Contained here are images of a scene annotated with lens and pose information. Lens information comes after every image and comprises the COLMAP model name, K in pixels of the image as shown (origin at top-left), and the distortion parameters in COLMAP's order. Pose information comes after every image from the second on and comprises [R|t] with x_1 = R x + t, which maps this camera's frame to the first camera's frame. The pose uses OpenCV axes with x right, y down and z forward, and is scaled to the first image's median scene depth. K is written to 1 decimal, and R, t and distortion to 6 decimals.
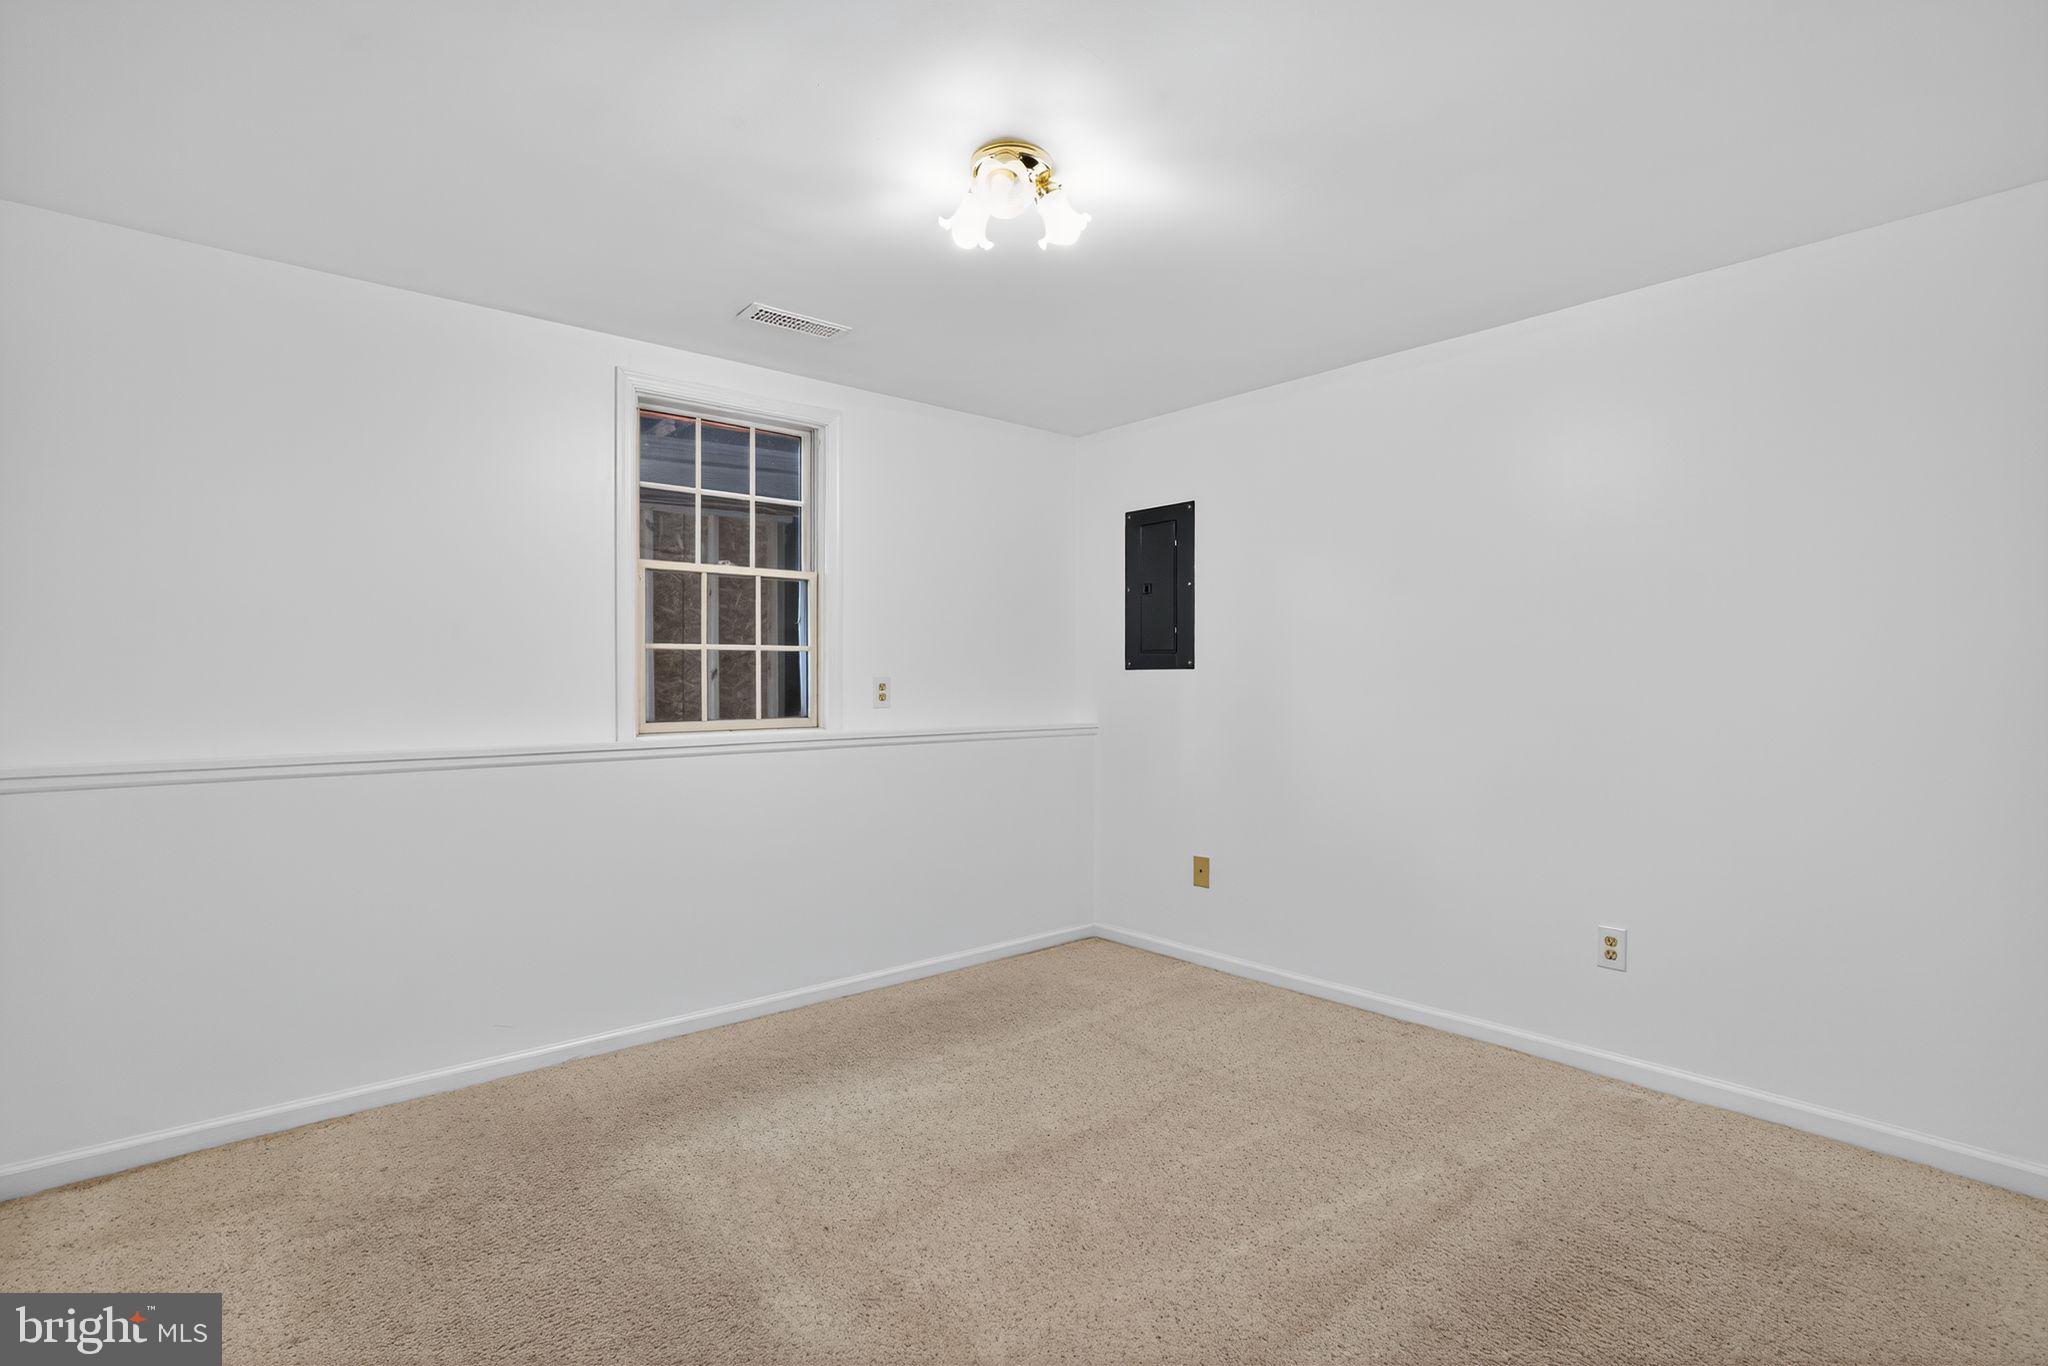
lens RADIAL K [[954.8, 0, 1033.0], [0, 954.8, 676.6], [0, 0, 1]] dist [-0.065278, 0.023475]
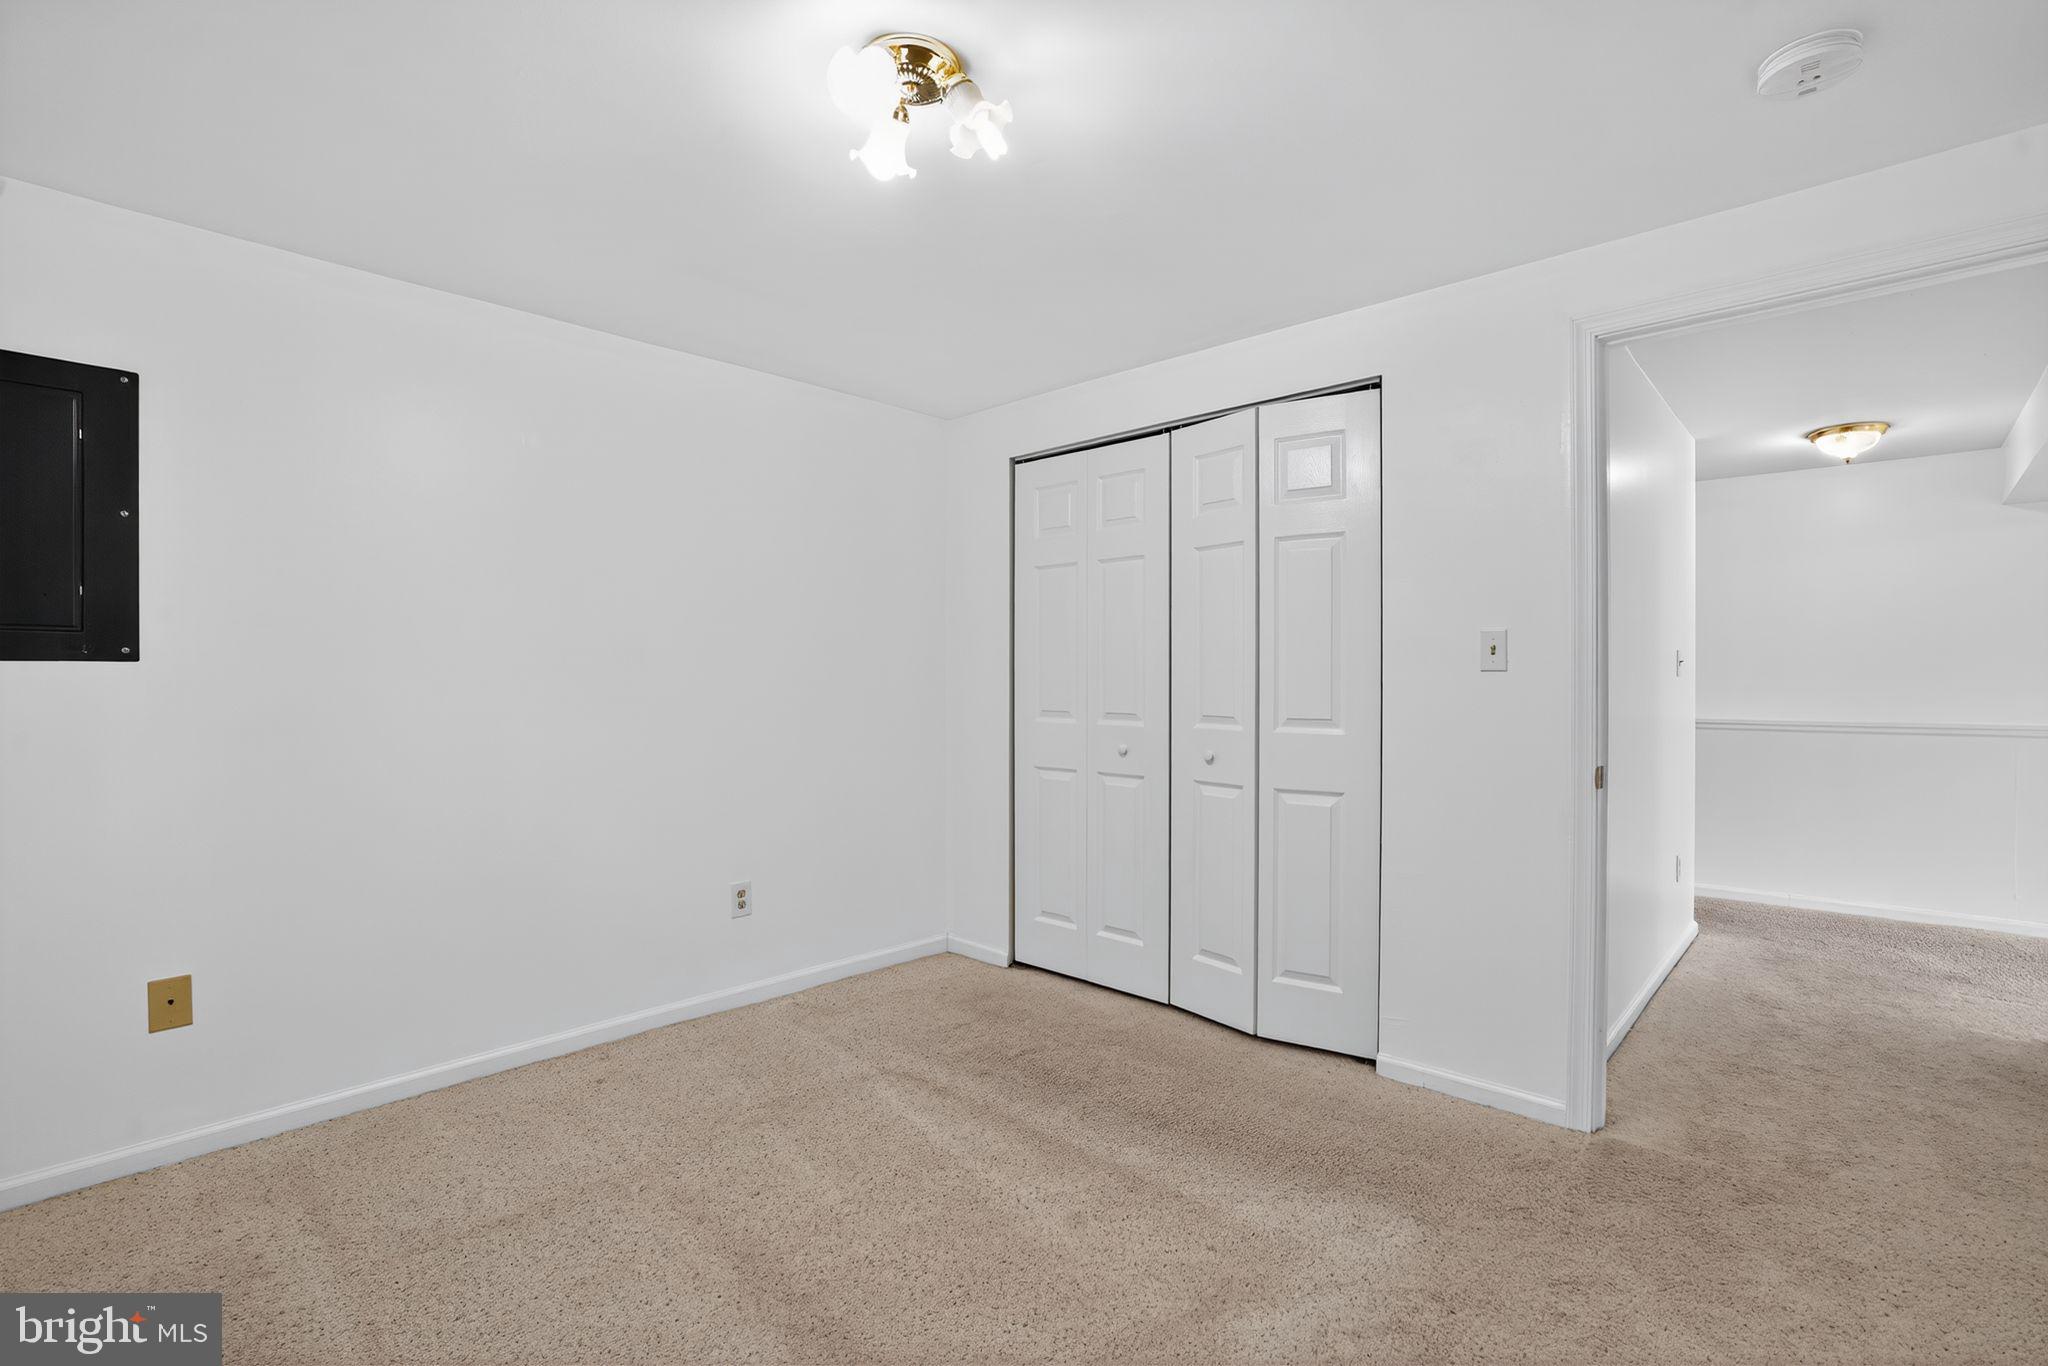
lens RADIAL K [[954.8, 0, 1033.0], [0, 954.8, 676.6], [0, 0, 1]] dist [-0.065278, 0.023475]
pose [[-0.112032, 0.001178, 0.993704, -0.697819], [0.001577, 0.999998, -0.001007, 0.003972], [-0.993703, 0.001454, -0.112033, 0.823146]]
